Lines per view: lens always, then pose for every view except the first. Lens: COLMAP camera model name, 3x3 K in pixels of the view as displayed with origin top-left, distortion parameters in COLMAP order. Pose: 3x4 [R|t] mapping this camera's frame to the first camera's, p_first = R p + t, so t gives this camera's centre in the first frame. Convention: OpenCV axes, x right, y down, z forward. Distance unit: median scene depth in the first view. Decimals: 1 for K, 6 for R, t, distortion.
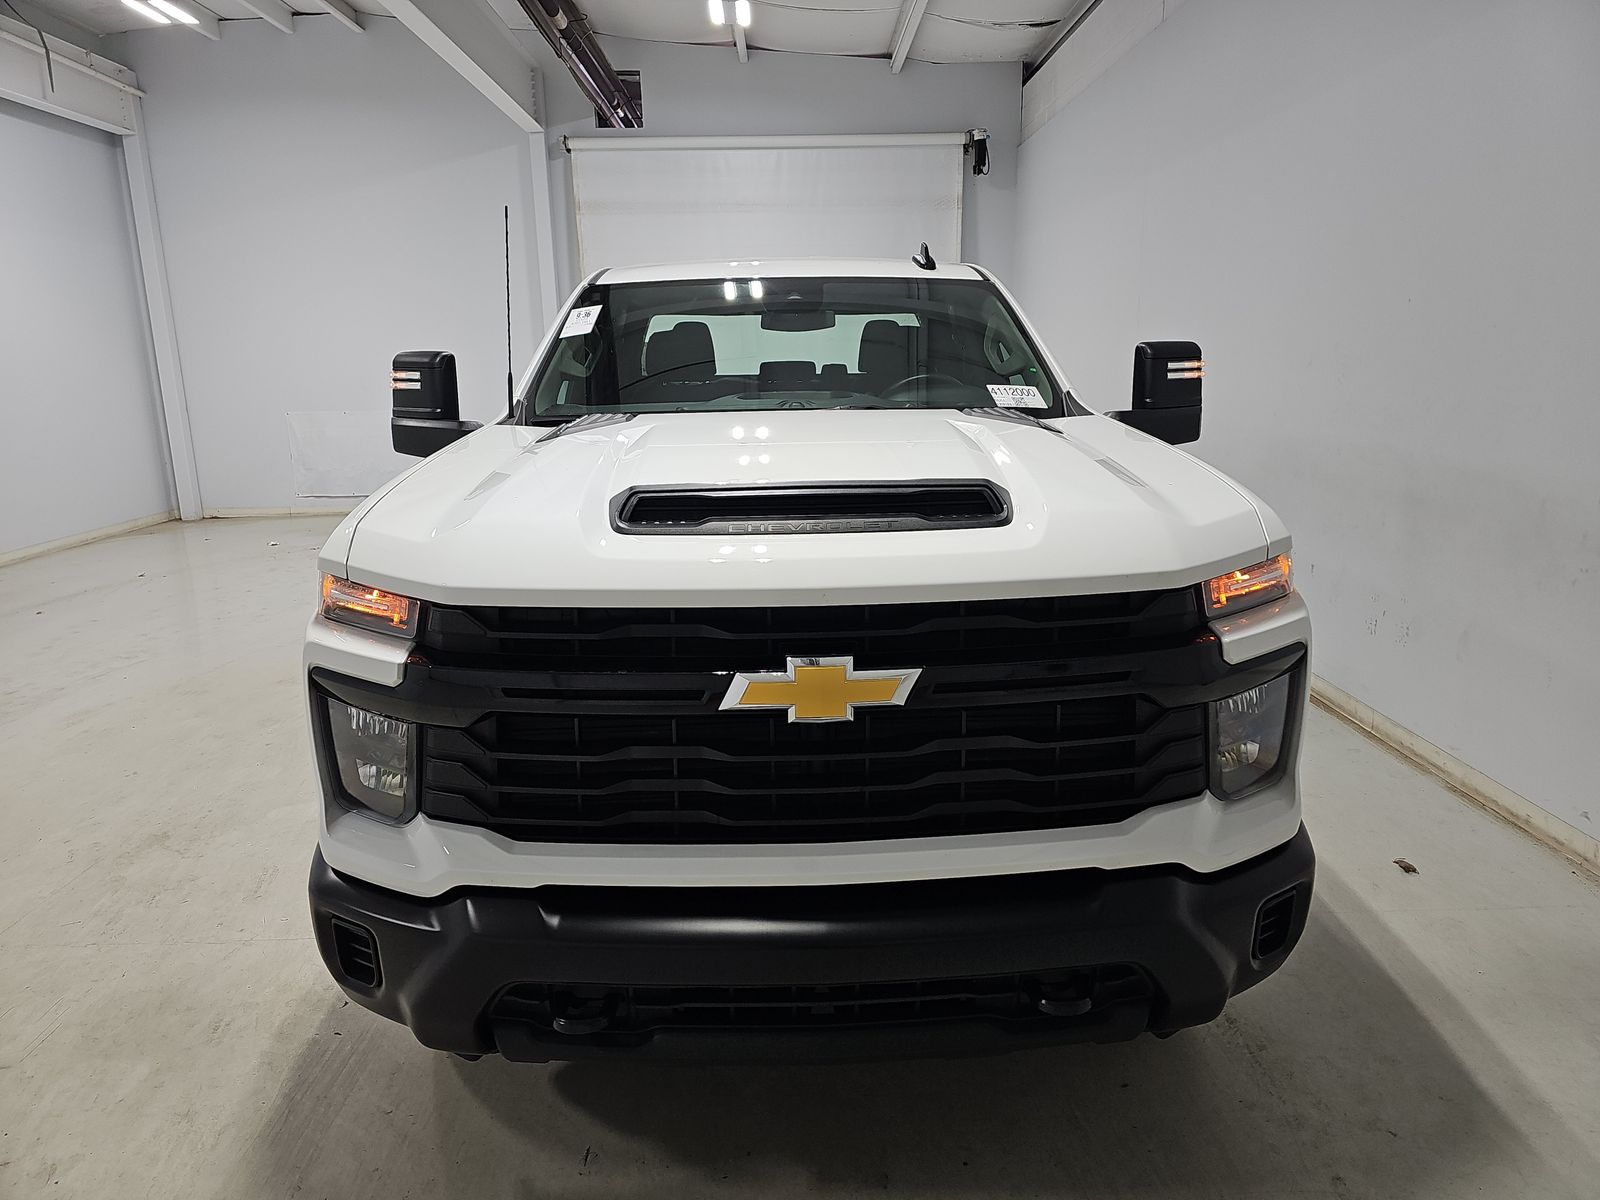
lens RADIAL K [[1057.1, 0, 800.0], [0, 1057.1, 600.0], [0, 0, 1]] dist [0.040530, -0.036482]
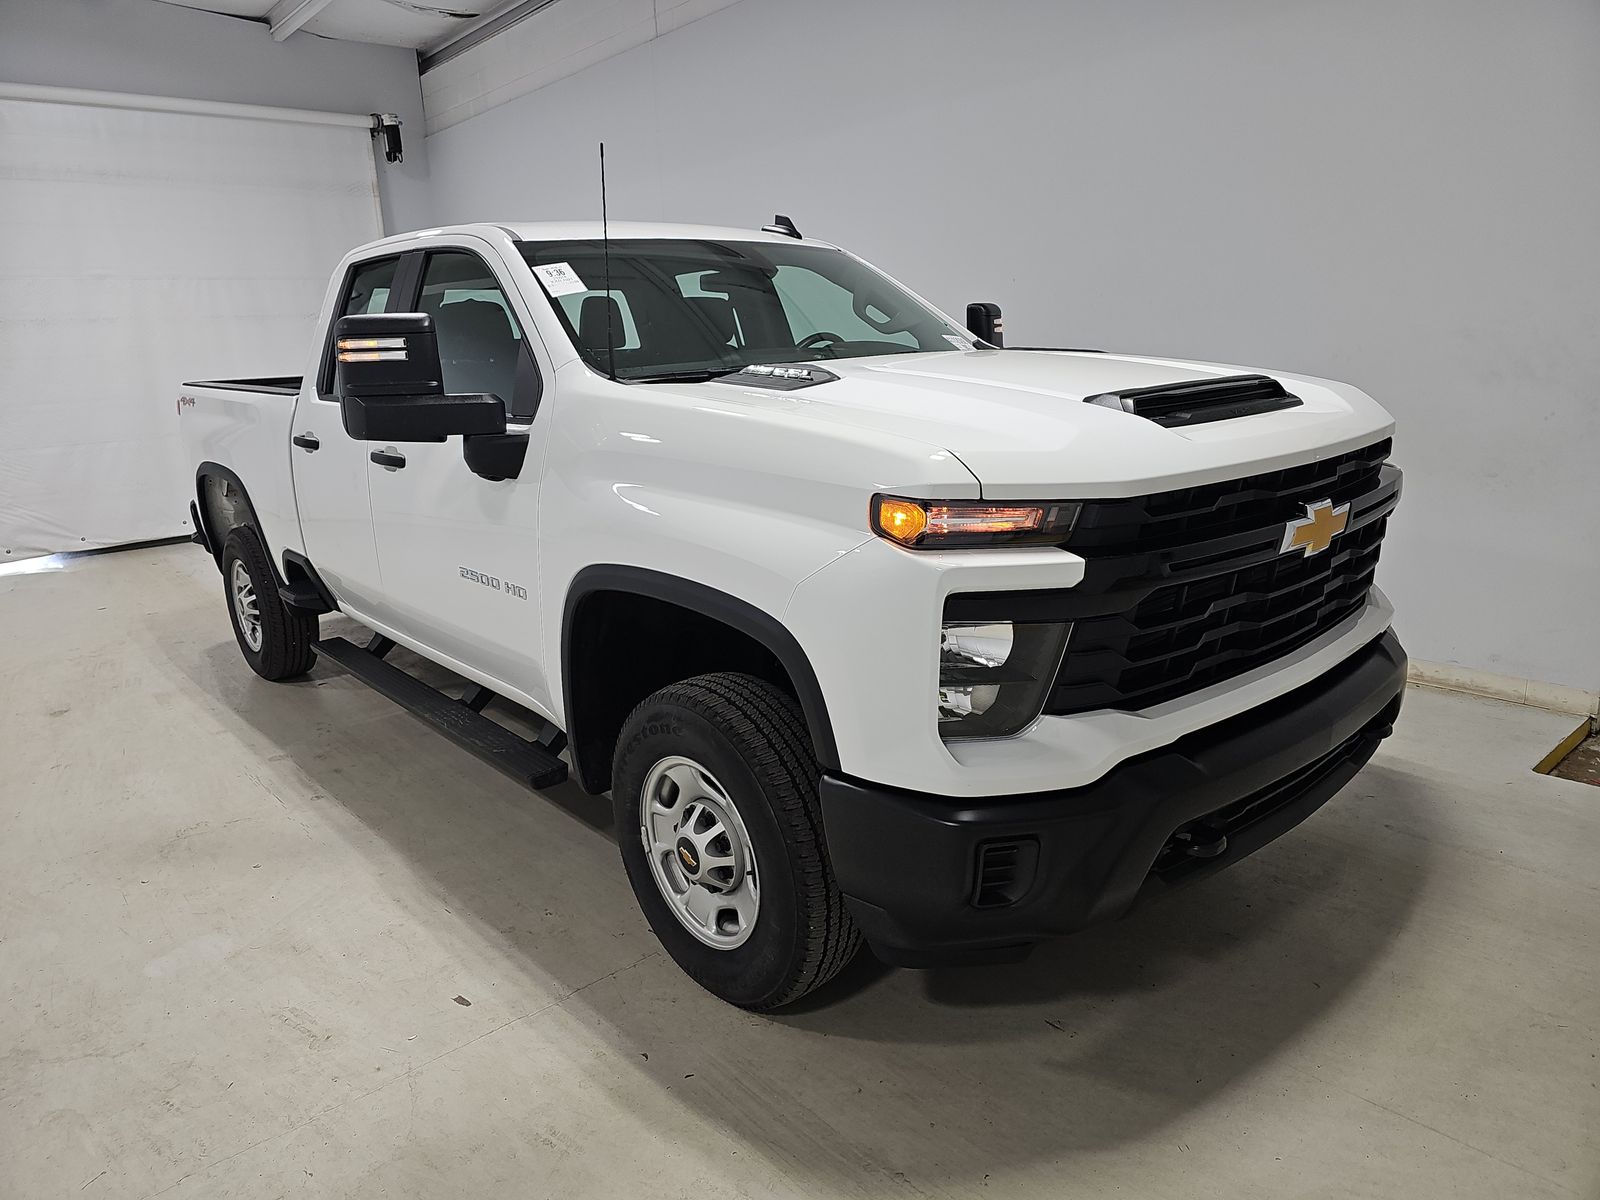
lens RADIAL K [[1057.1, 0, 800.0], [0, 1057.1, 600.0], [0, 0, 1]] dist [0.040530, -0.036482]
pose [[0.769360, -0.172170, 0.615177, -0.323815], [0.177936, 0.982642, 0.052479, -0.002715], [-0.613534, 0.069087, 0.786641, 0.089845]]
